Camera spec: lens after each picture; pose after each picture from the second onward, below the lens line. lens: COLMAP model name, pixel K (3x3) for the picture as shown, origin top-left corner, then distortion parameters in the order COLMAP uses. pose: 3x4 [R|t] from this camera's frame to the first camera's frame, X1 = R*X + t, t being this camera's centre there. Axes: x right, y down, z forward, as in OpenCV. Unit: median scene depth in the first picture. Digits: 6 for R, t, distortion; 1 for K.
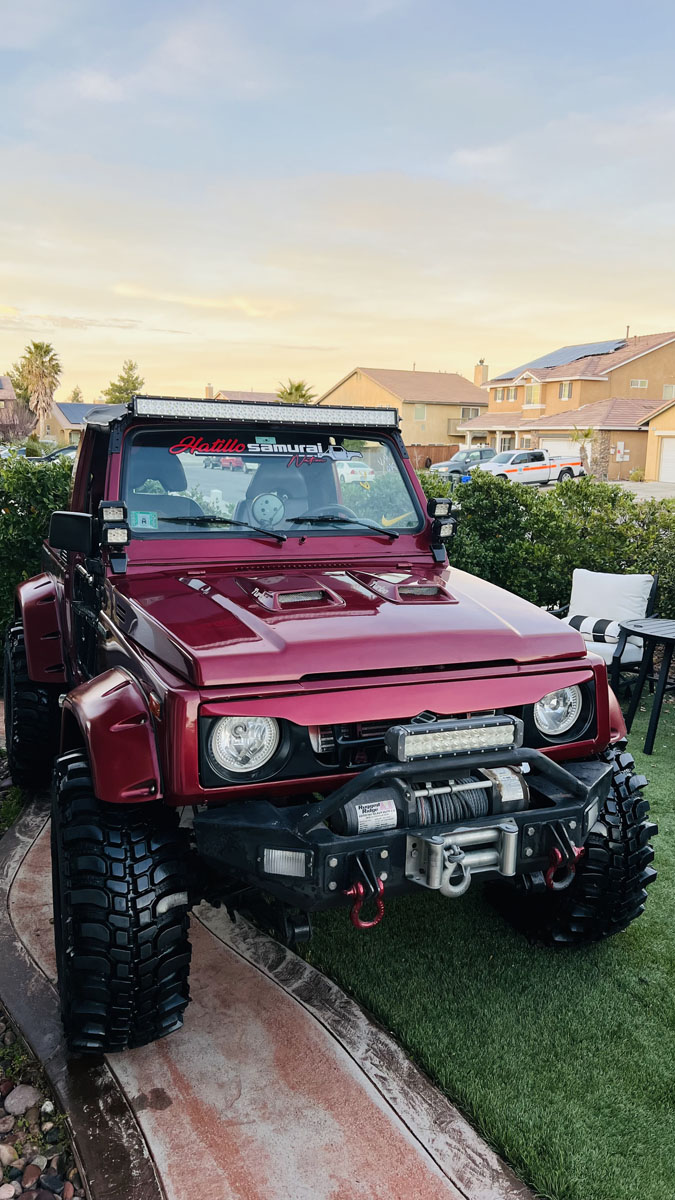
lens RADIAL K [[914.6, 0, 337.5], [0, 914.6, 600.0], [0, 0, 1]] dist [0.026526, -0.003585]
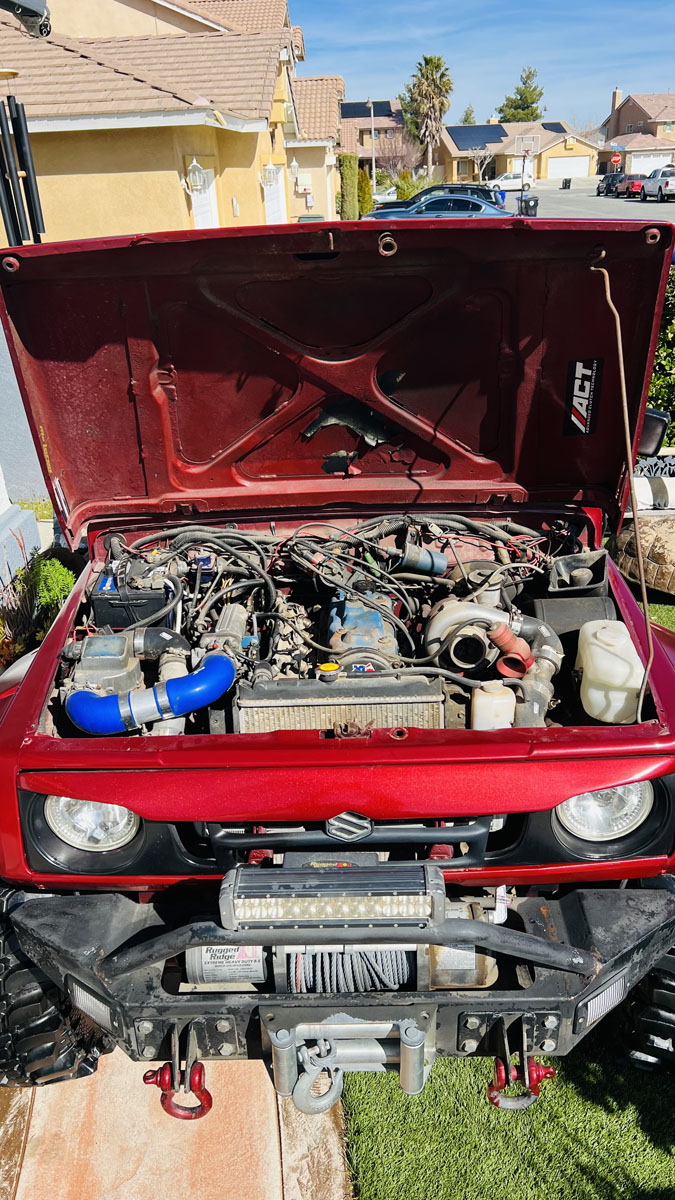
lens RADIAL K [[918.8, 0, 337.5], [0, 918.8, 600.0], [0, 0, 1]] dist [0.010858, 0.006300]
pose [[0.914636, 0.120044, -0.386044, 0.314585], [-0.011311, 0.962122, 0.272384, -0.198596], [0.404120, -0.244766, 0.881350, 0.425653]]
